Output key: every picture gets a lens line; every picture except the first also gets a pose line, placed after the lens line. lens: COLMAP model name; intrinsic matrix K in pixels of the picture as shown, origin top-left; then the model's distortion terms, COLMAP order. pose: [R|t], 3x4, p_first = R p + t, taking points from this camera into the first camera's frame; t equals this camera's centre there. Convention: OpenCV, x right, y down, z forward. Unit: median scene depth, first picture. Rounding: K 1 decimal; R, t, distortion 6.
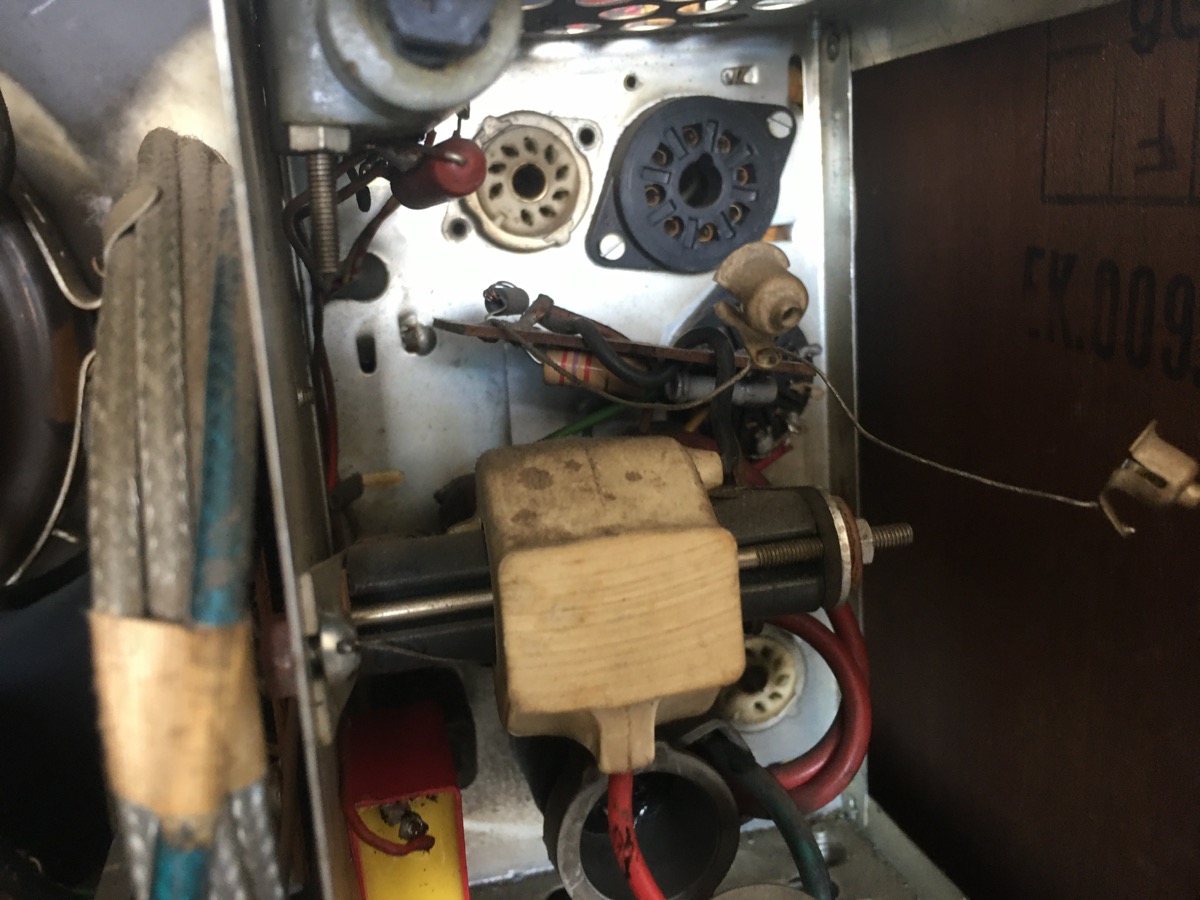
lens RADIAL K [[1005.6, 0, 597.1], [0, 1005.6, 426.1], [0, 0, 1]] dist [0.002212, -0.013482]
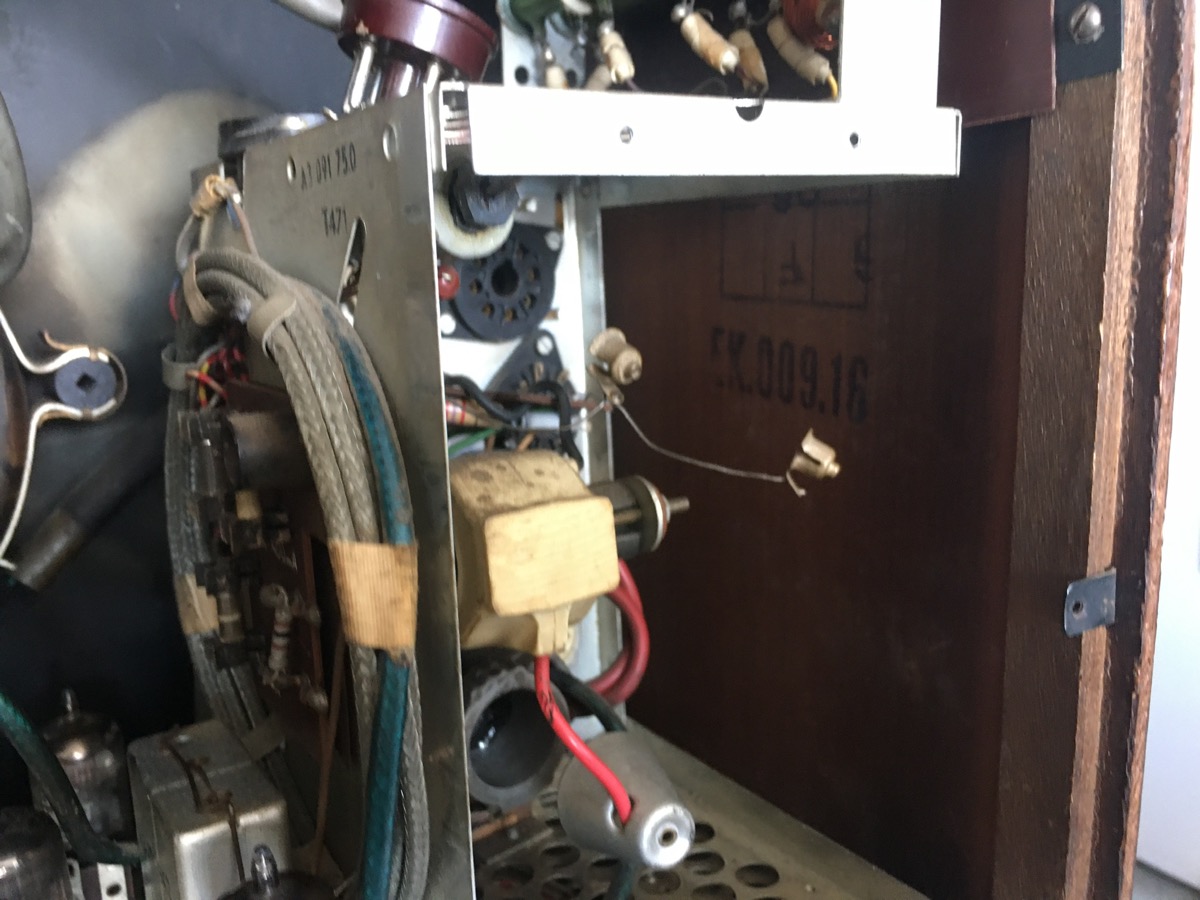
lens RADIAL K [[1005.6, 0, 597.1], [0, 1005.6, 426.1], [0, 0, 1]] dist [0.002212, -0.013482]
pose [[0.930242, -0.027785, 0.365894, -0.429457], [0.049476, 0.997521, -0.050037, 0.056721], [-0.363597, 0.064650, 0.929310, -0.492149]]
